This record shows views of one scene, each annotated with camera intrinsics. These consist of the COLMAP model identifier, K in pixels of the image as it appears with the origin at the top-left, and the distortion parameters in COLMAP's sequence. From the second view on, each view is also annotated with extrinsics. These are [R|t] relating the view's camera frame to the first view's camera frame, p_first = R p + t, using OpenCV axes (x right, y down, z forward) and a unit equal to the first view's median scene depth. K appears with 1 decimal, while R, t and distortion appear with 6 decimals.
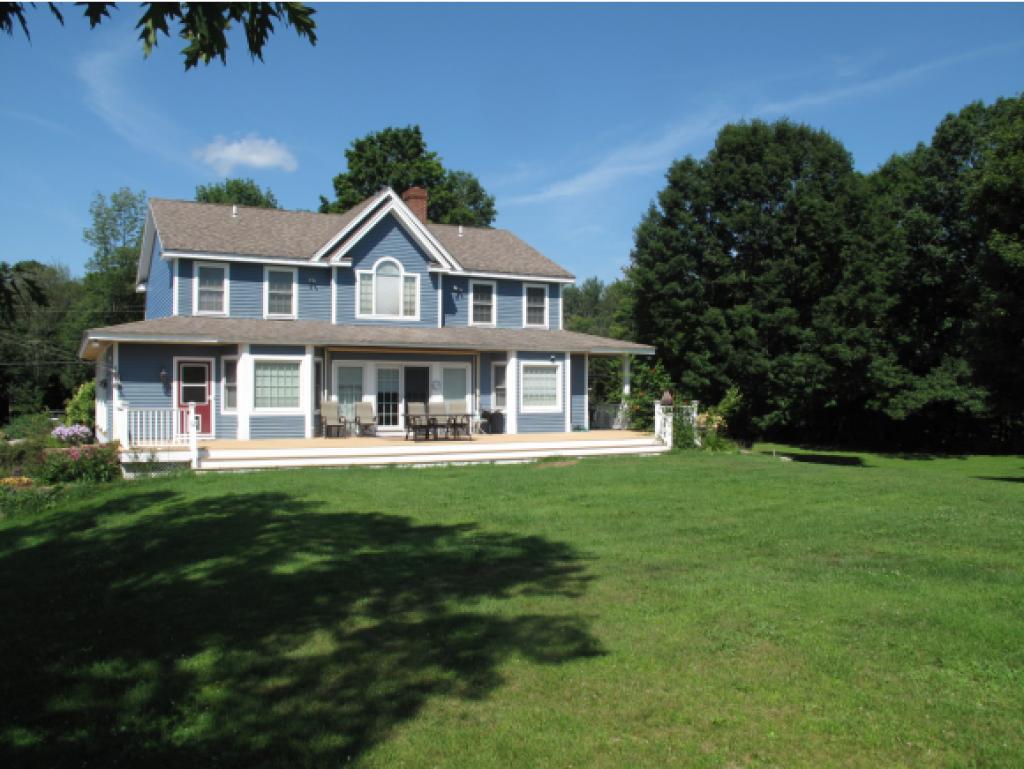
lens RADIAL K [[909.2, 0, 512.0], [0, 909.2, 384.5], [0, 0, 1]] dist [-0.093963, 0.001177]
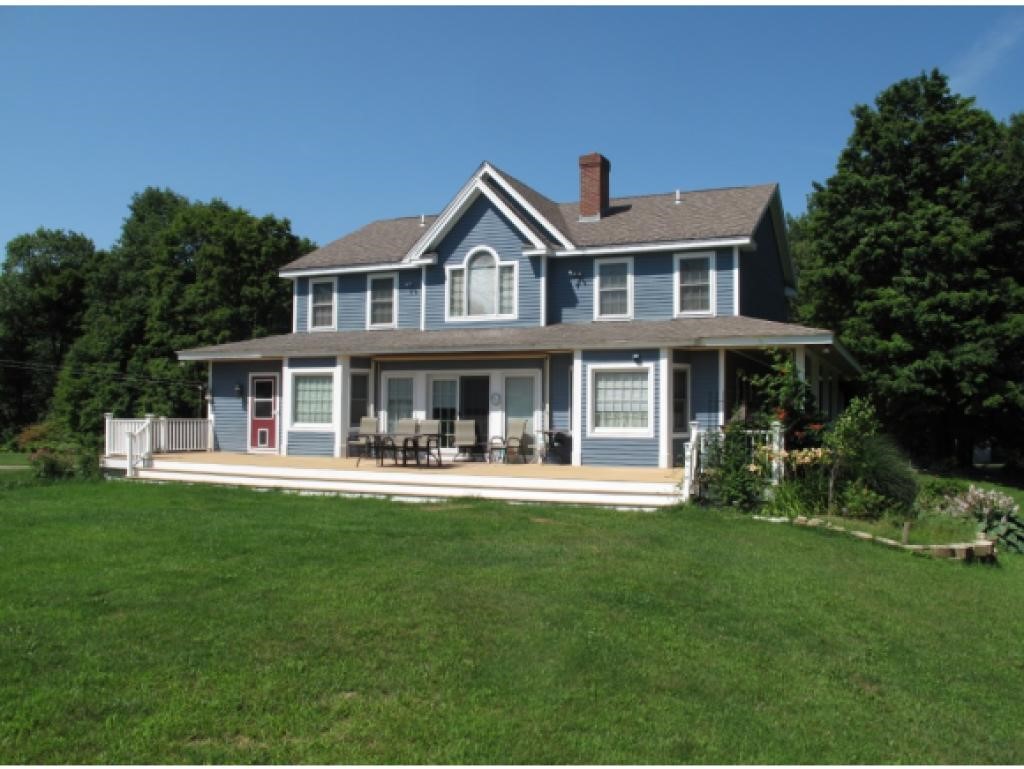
lens RADIAL K [[909.2, 0, 512.0], [0, 909.2, 384.5], [0, 0, 1]] dist [-0.093963, 0.001177]
pose [[0.590428, -0.024779, -0.806710, 0.560584], [-0.001820, 0.999485, -0.032032, 0.013464], [0.807088, 0.020381, 0.590079, 0.545377]]
